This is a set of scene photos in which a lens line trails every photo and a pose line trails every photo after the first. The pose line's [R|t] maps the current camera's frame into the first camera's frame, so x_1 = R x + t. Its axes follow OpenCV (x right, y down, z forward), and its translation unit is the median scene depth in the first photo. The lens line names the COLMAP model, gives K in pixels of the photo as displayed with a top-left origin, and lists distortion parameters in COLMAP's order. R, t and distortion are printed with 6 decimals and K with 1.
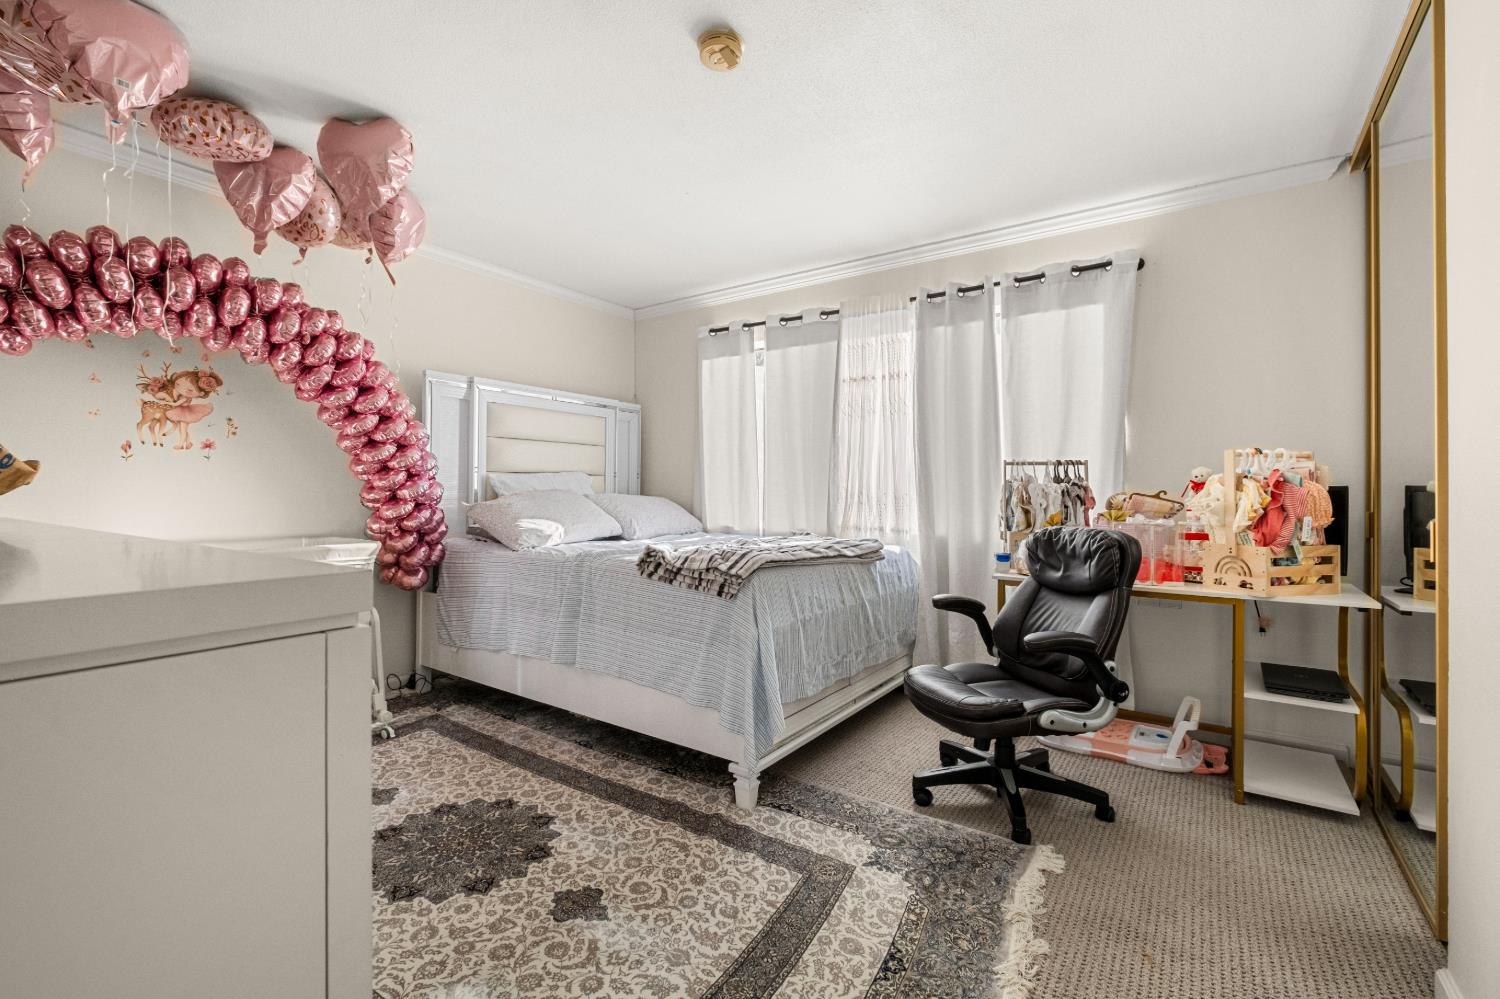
lens RADIAL K [[650.0, 0, 748.8], [0, 650.0, 494.9], [0, 0, 1]] dist [-0.005505, 0.000589]
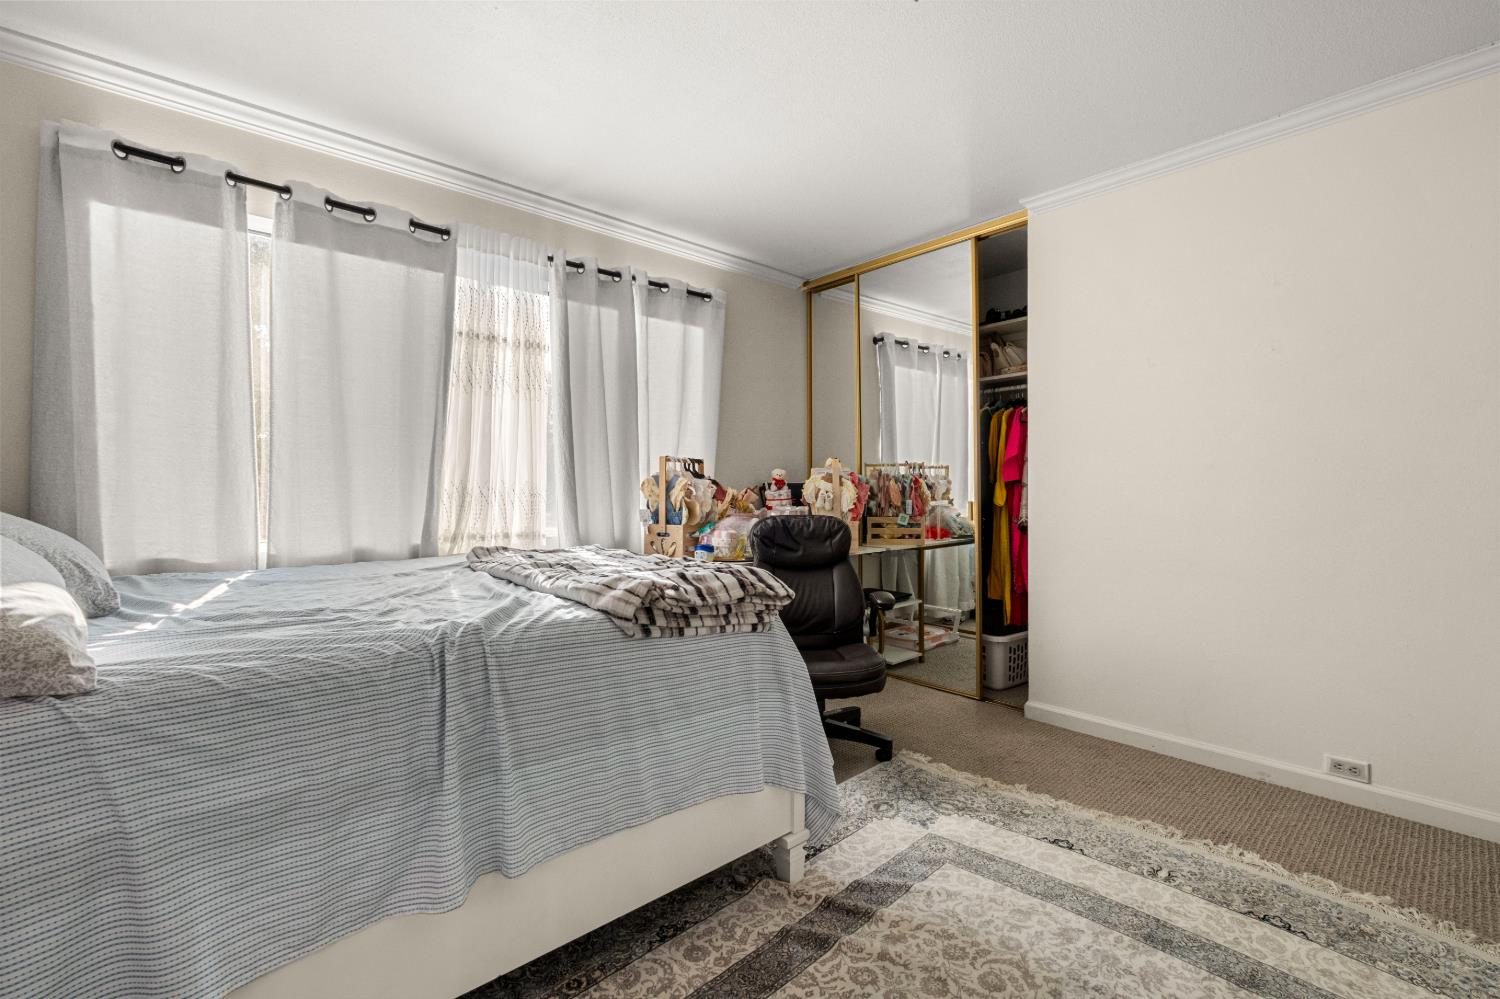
lens RADIAL K [[650.0, 0, 747.9], [0, 650.0, 485.7], [0, 0, 1]] dist [-0.005505, 0.000589]
pose [[0.222718, -0.004665, 0.974872, -0.533273], [0.003927, 0.999985, 0.003888, -0.008927], [-0.974875, 0.002962, 0.222733, 0.582801]]
